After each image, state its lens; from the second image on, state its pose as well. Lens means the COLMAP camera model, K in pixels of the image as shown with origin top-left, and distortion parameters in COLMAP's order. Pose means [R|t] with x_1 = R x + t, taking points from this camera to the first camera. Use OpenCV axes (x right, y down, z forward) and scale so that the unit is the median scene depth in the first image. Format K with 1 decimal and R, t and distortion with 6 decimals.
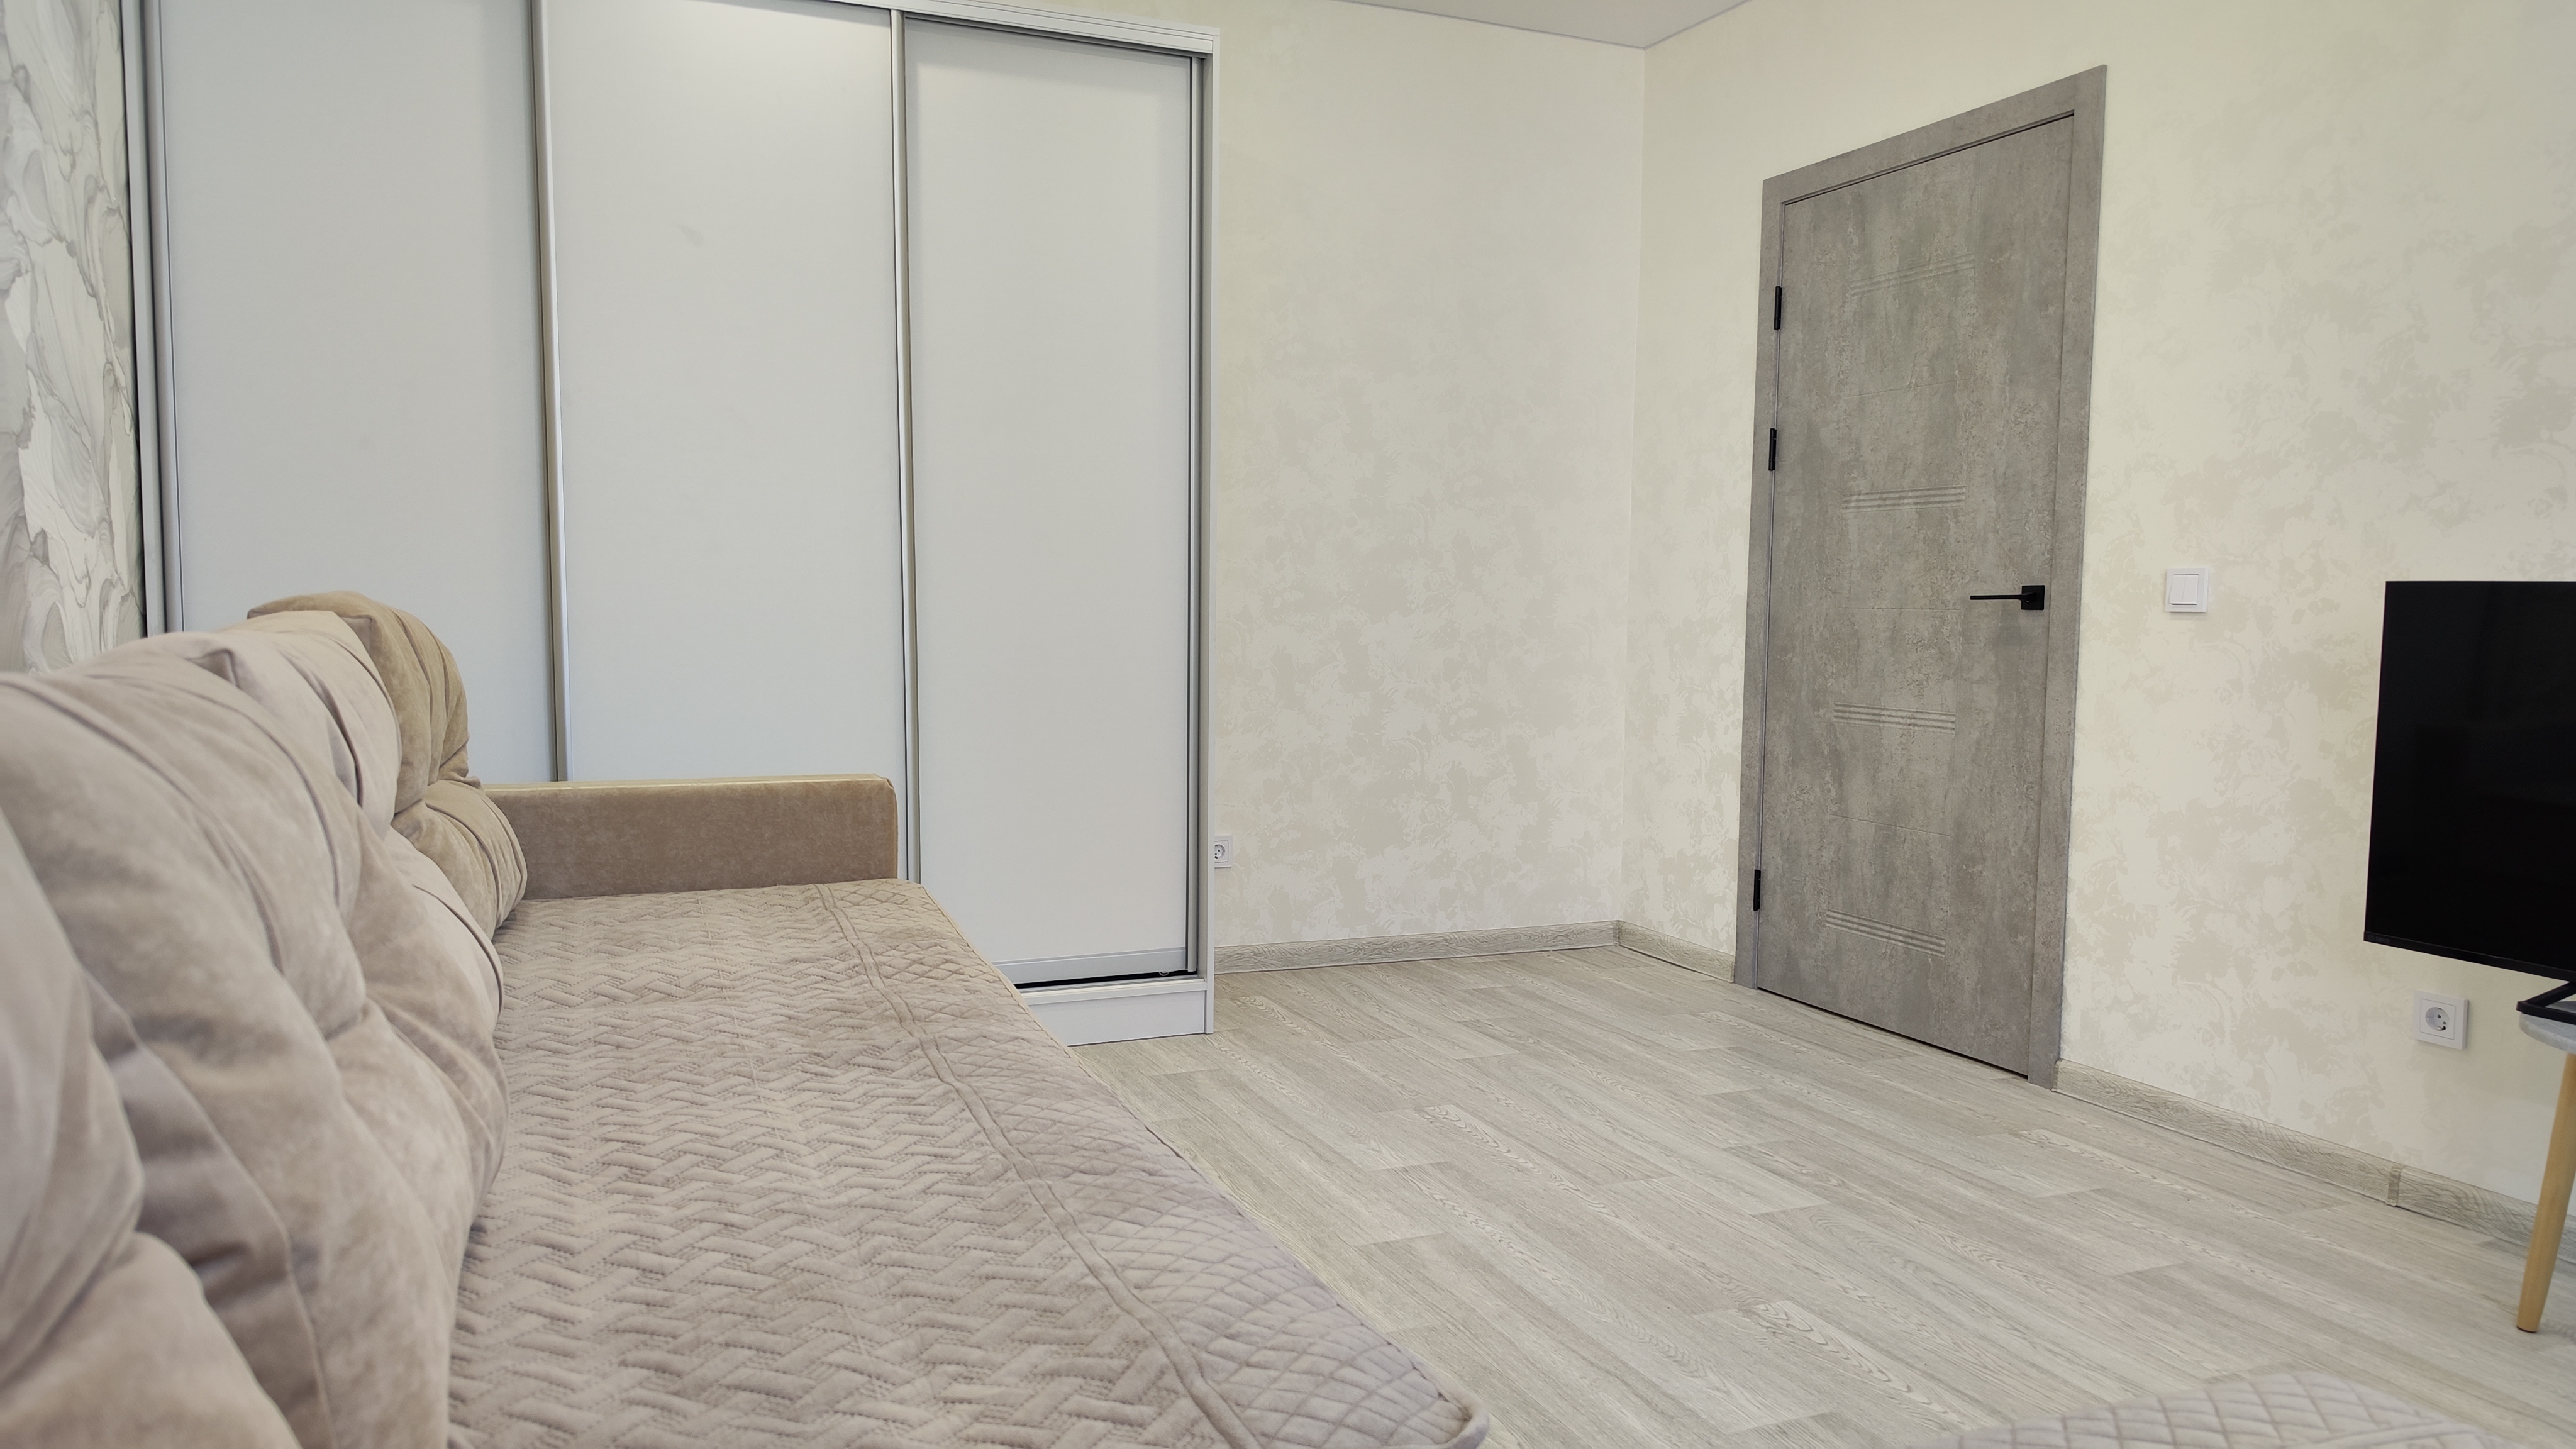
lens RADIAL K [[1729.5, 0, 1285.2], [0, 1729.5, 737.0], [0, 0, 1]] dist [0.001624, -0.001960]
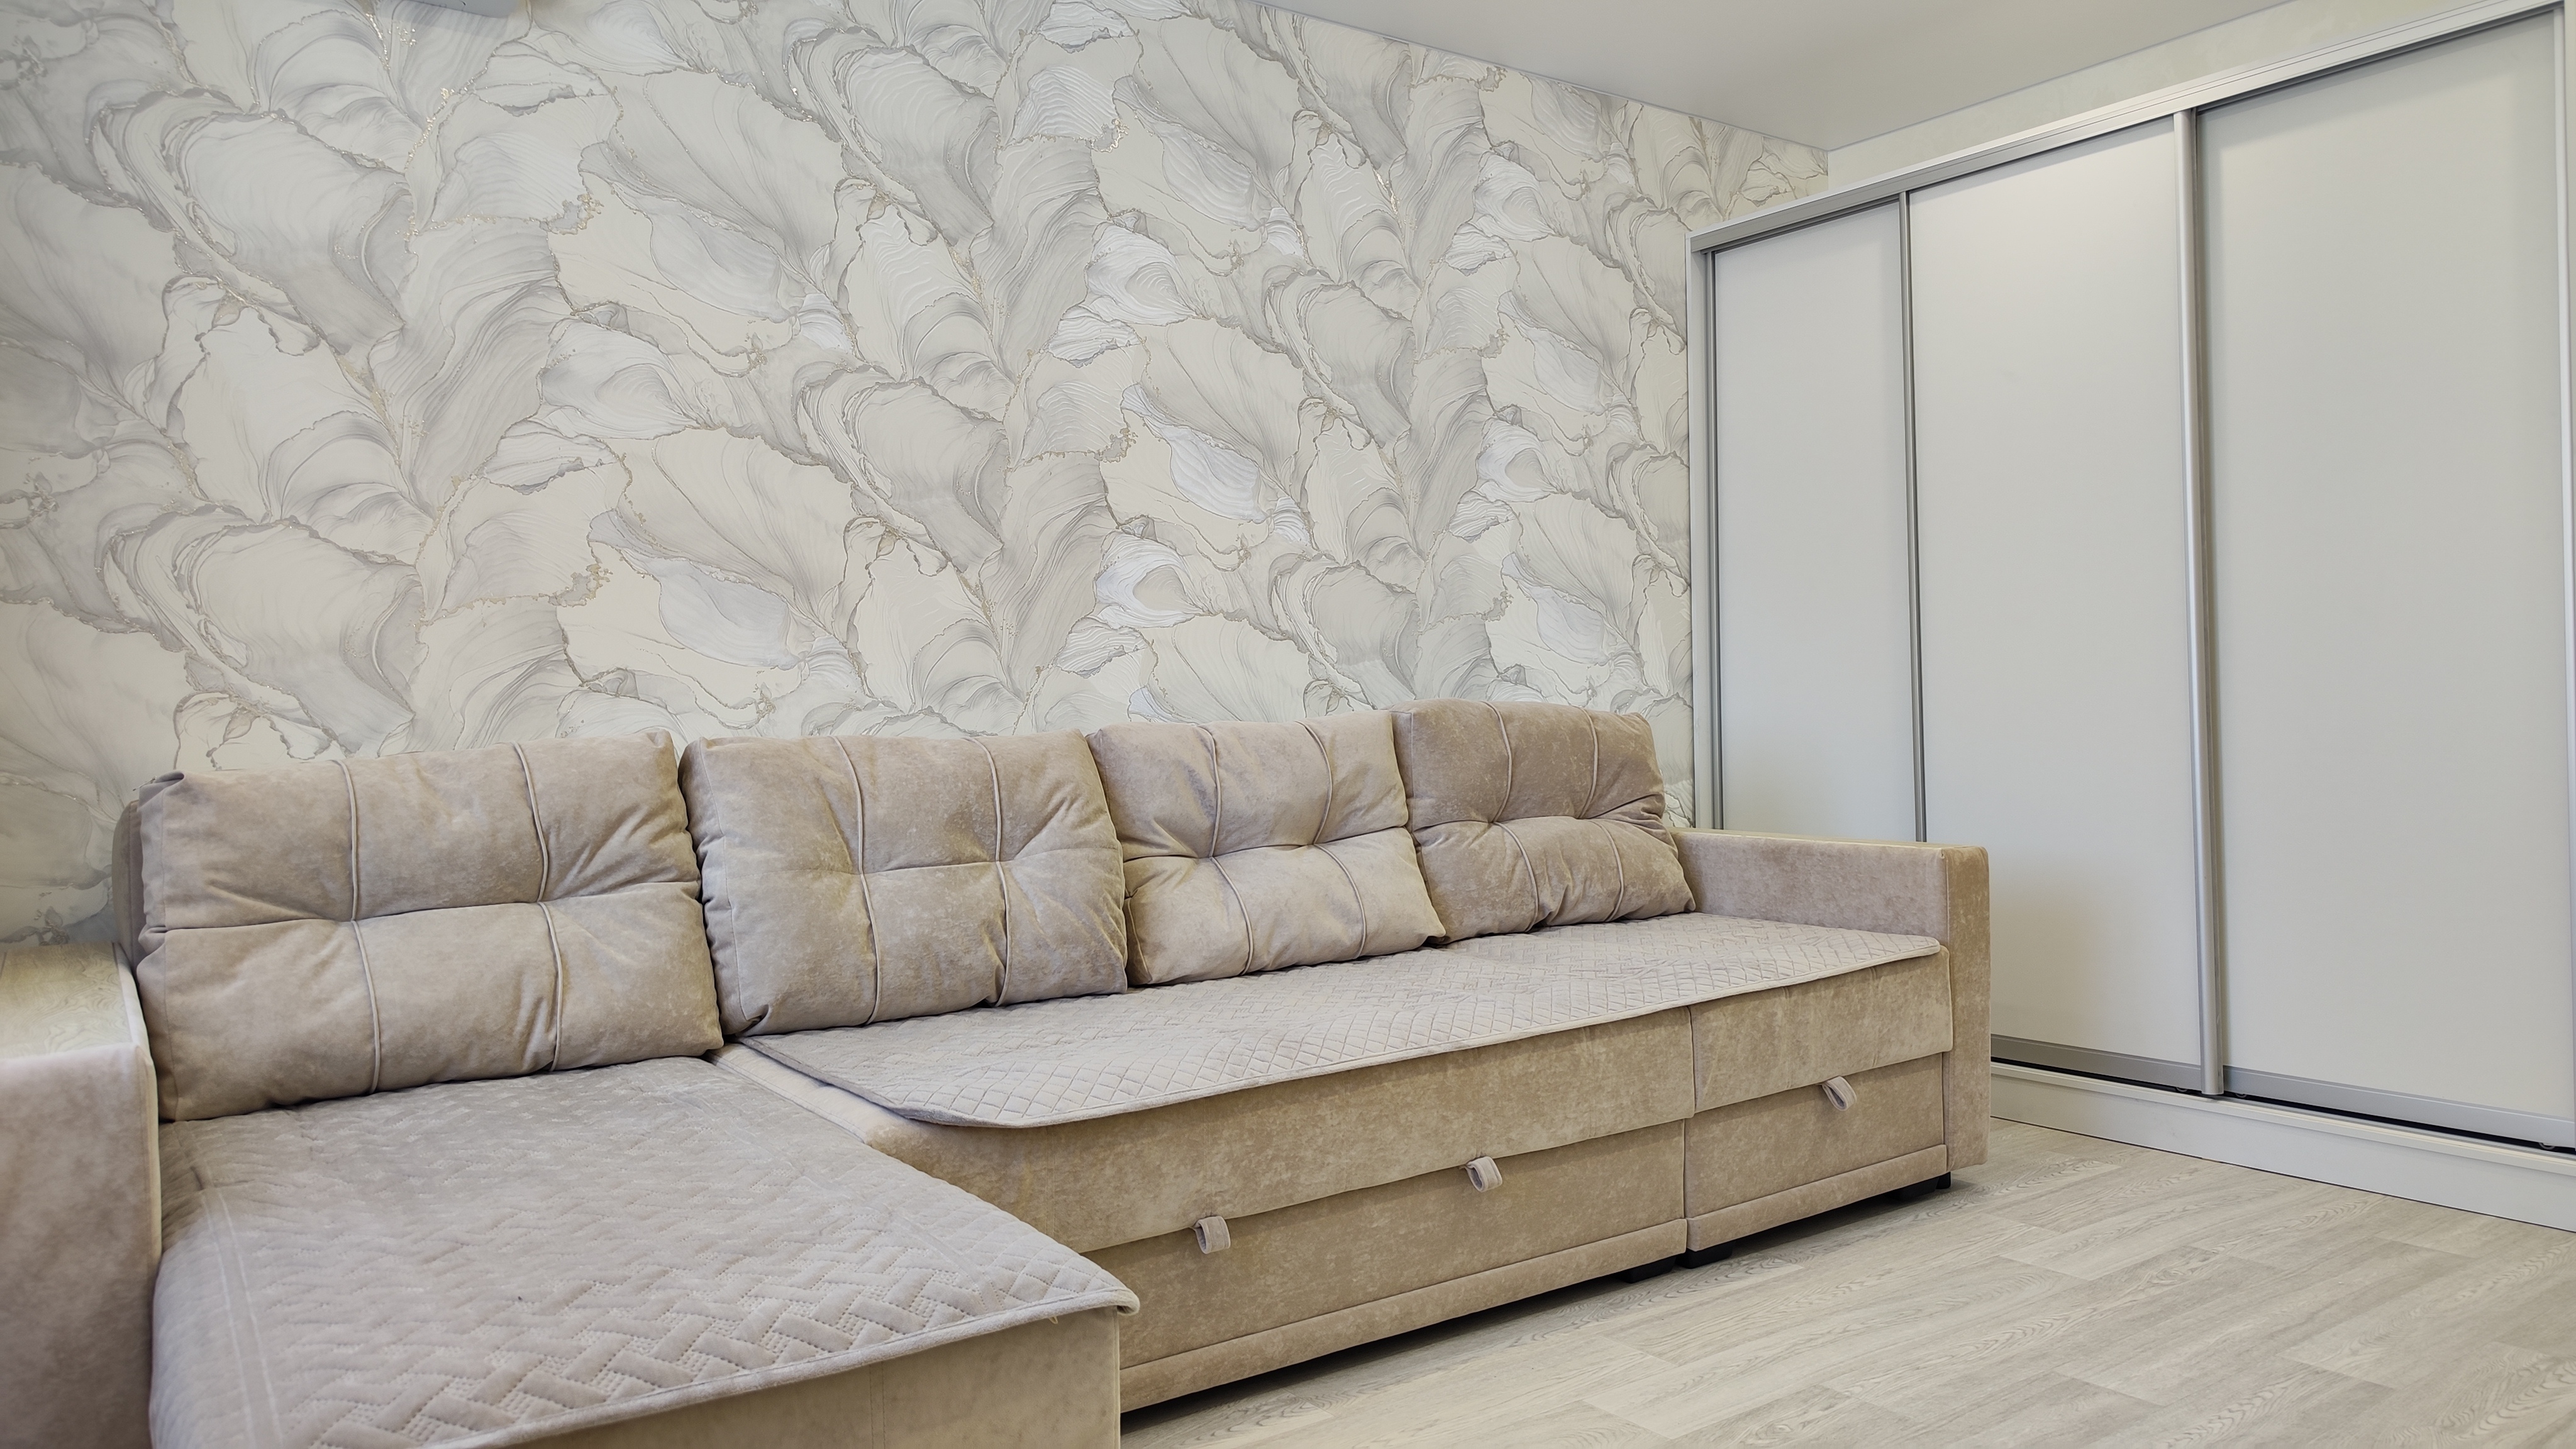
lens RADIAL K [[1724.6, 0, 1293.9], [0, 1724.6, 724.3], [0, 0, 1]] dist [0.013492, -0.004126]
pose [[0.204422, 0.000667, -0.978883, 0.713866], [-0.059831, 0.998139, -0.011815, -0.018384], [0.977053, 0.060982, 0.204081, 0.322645]]
